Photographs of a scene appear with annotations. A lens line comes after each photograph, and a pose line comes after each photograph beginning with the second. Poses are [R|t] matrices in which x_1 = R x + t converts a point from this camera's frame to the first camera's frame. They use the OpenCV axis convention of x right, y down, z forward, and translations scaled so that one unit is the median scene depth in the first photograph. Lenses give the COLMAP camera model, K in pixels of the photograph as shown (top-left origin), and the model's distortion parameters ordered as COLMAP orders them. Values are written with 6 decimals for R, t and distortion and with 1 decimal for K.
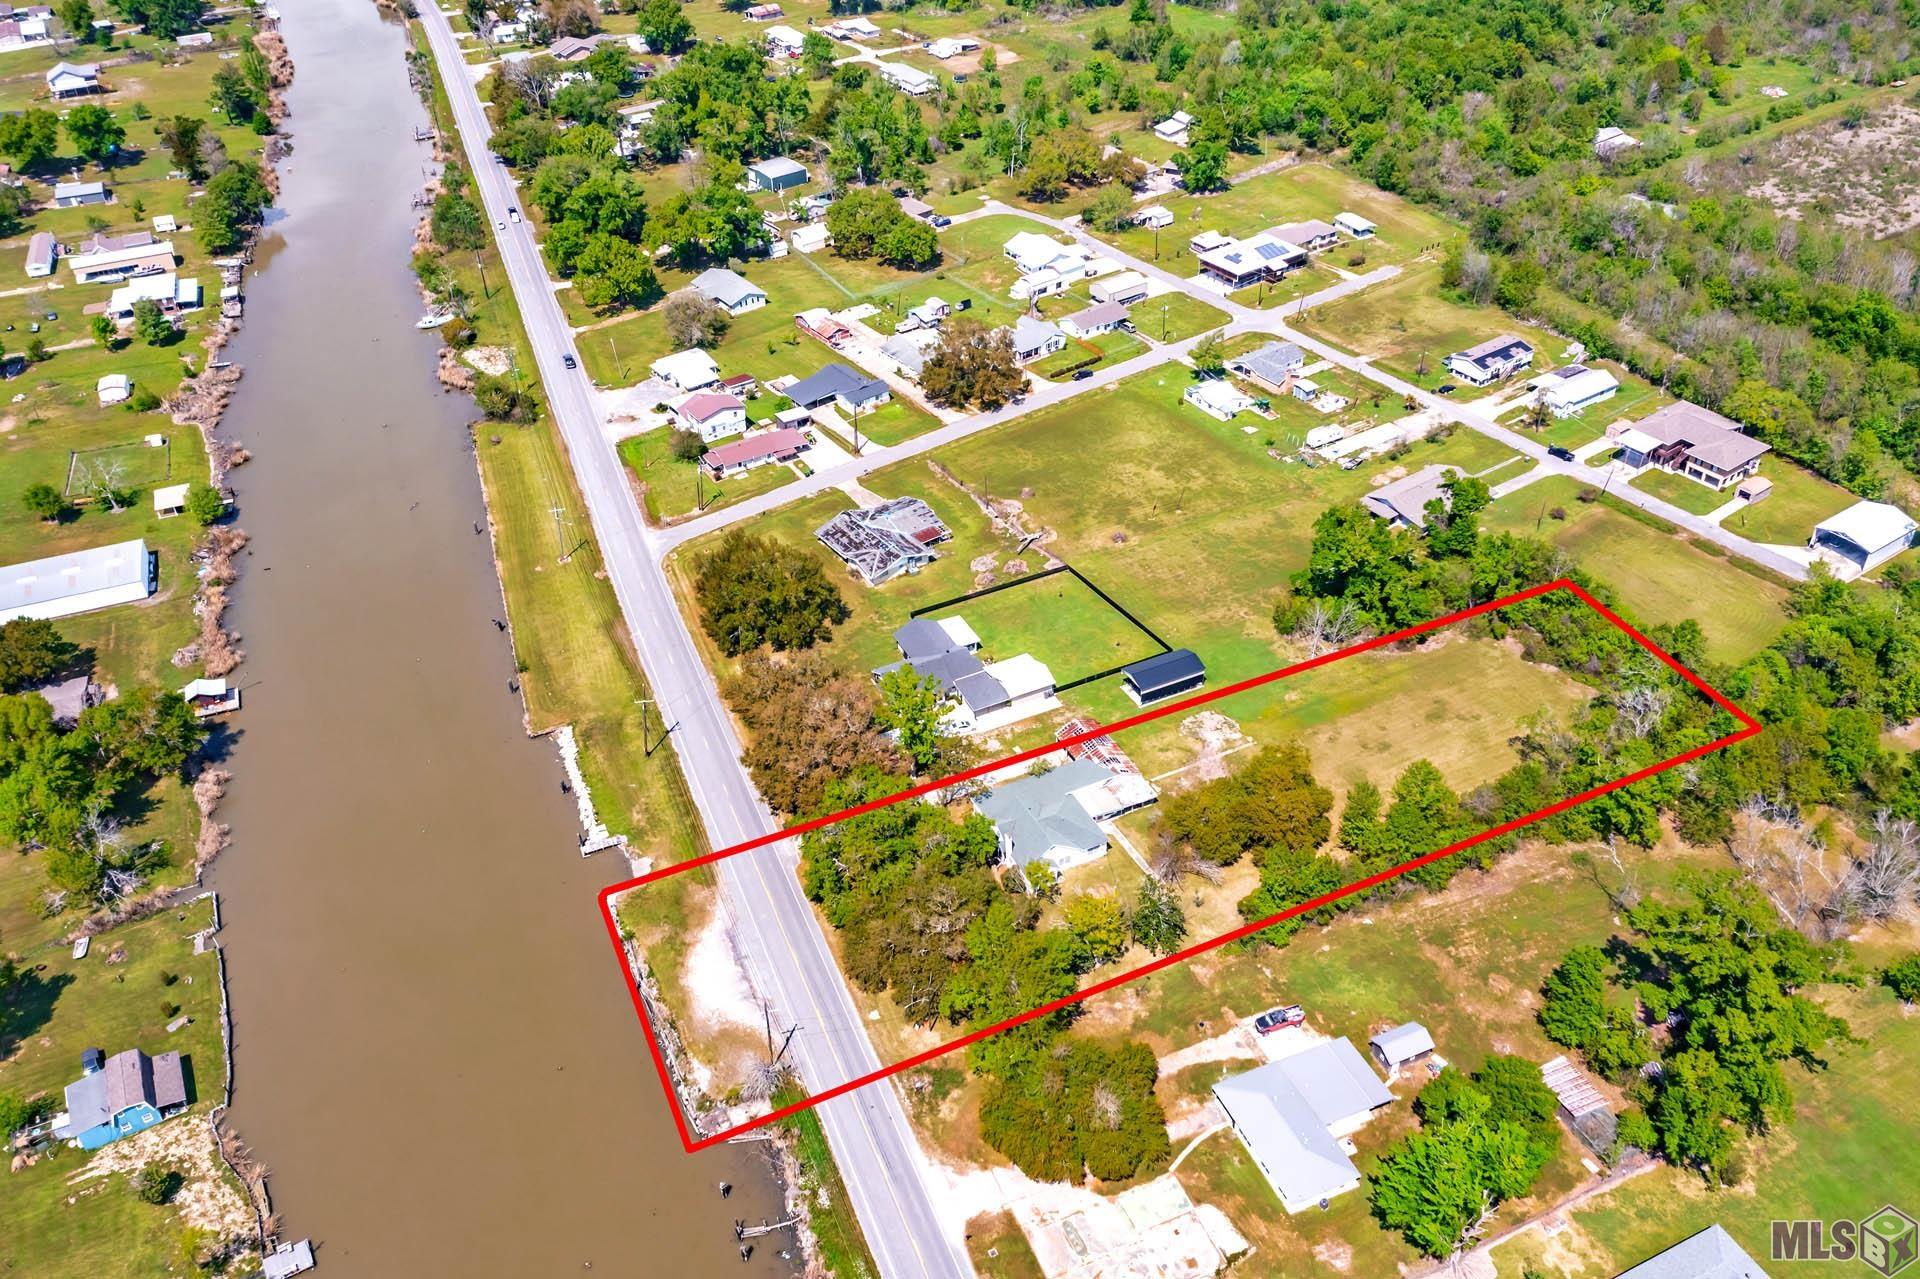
lens RADIAL K [[1512.9, 0, 960.0], [0, 1512.9, 639.5], [0, 0, 1]] dist [-0.004385, 0.015036]
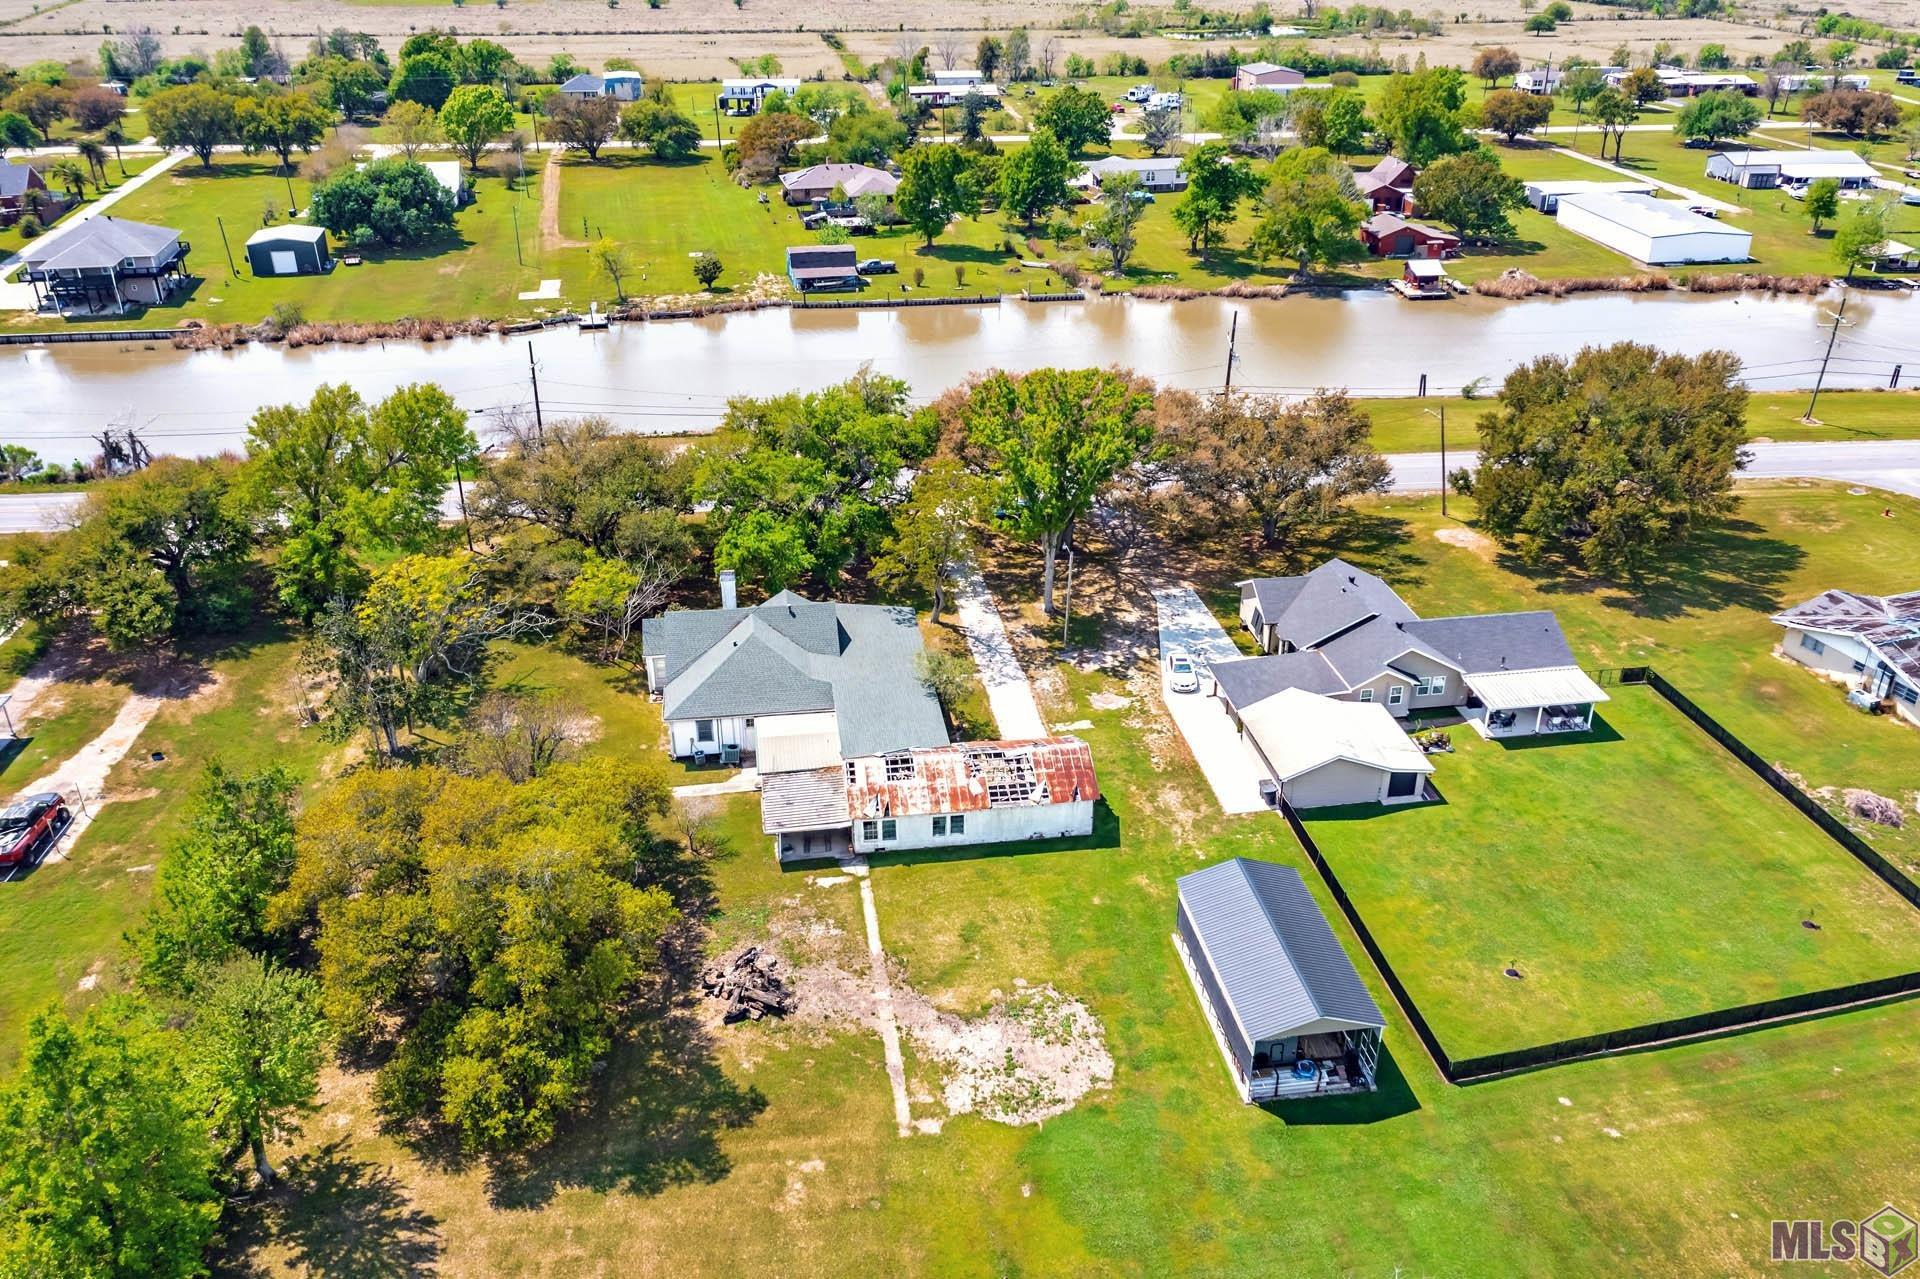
lens RADIAL K [[1512.9, 0, 960.0], [0, 1512.9, 639.5], [0, 0, 1]] dist [-0.004385, 0.015036]
pose [[-0.304012, 0.444495, -0.842616, 0.307217], [-0.561209, 0.631158, 0.535429, -0.116714], [0.769819, 0.635660, 0.057574, 0.735721]]
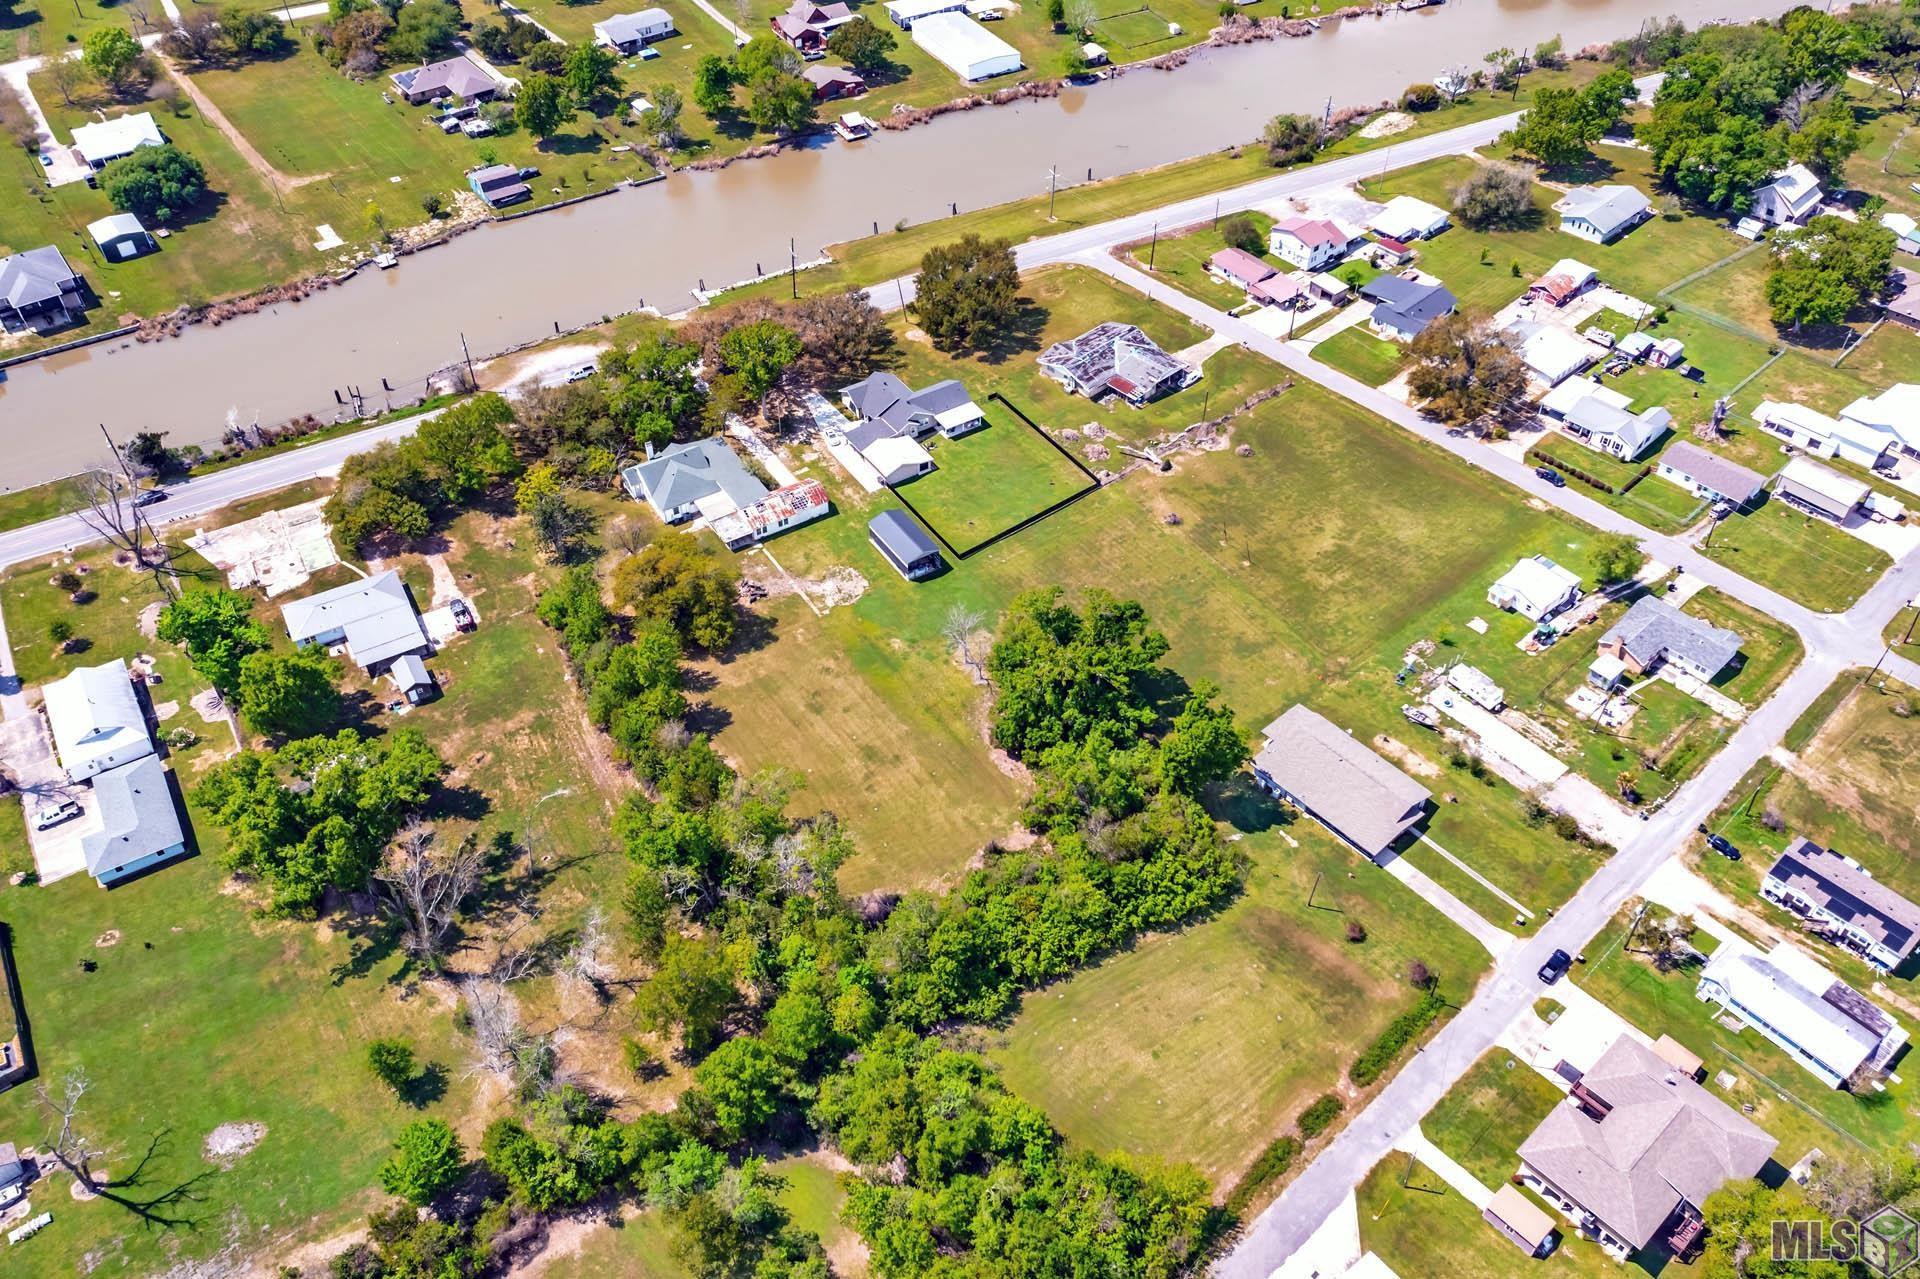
lens RADIAL K [[1512.9, 0, 960.0], [0, 1512.9, 639.5], [0, 0, 1]] dist [-0.004385, 0.015036]
pose [[0.110367, 0.697325, -0.708207, 0.724611], [-0.586548, 0.620942, 0.519993, -0.387989], [0.802359, 0.358008, 0.477546, 0.477346]]
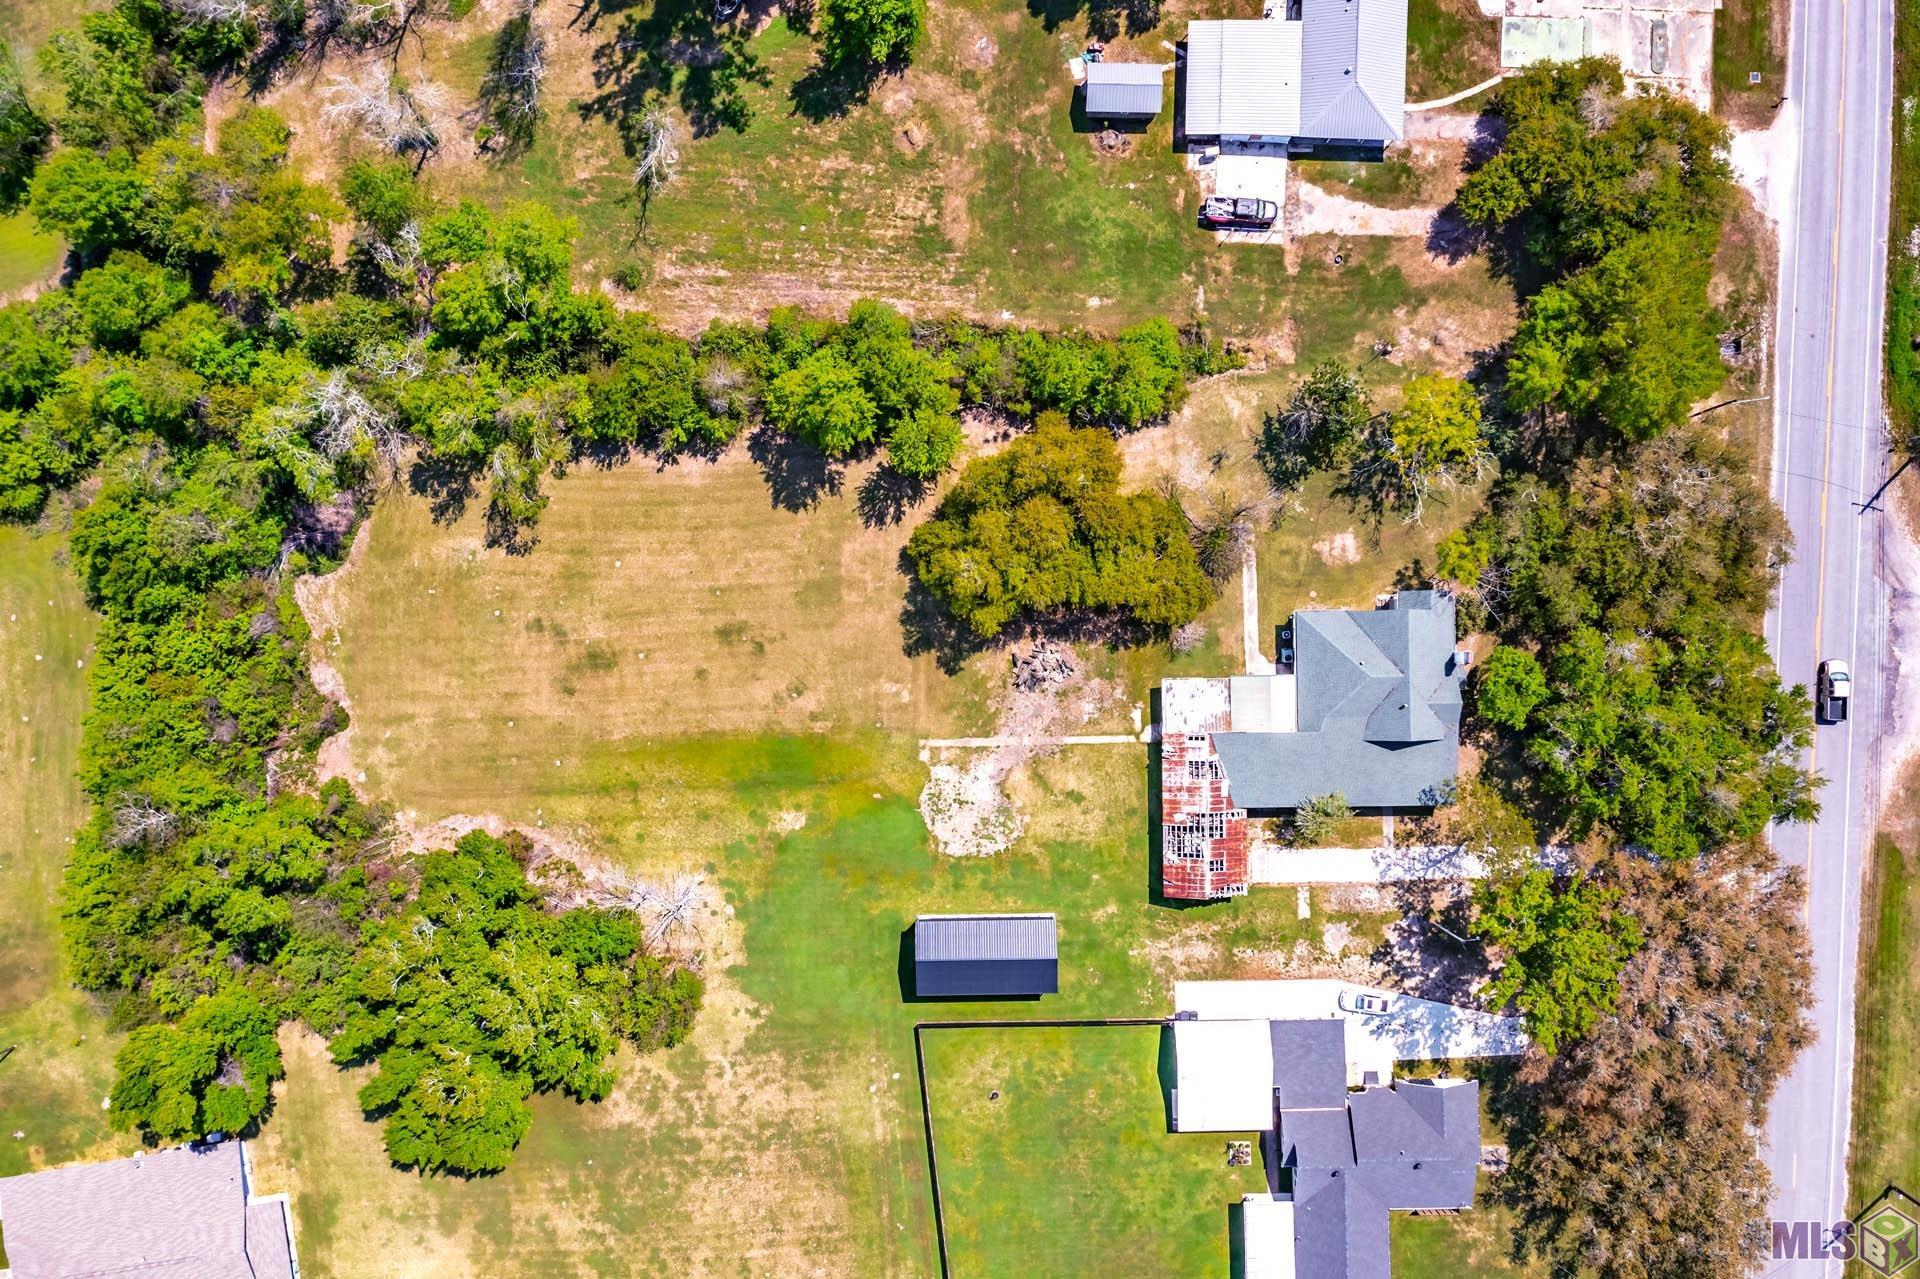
lens RADIAL K [[1512.9, 0, 960.0], [0, 1512.9, 639.5], [0, 0, 1]] dist [-0.004385, 0.015036]
pose [[-0.904660, -0.425309, 0.026517, 0.144484], [0.269010, -0.521727, 0.809589, -0.294292], [-0.330491, 0.739536, 0.586398, 0.496045]]
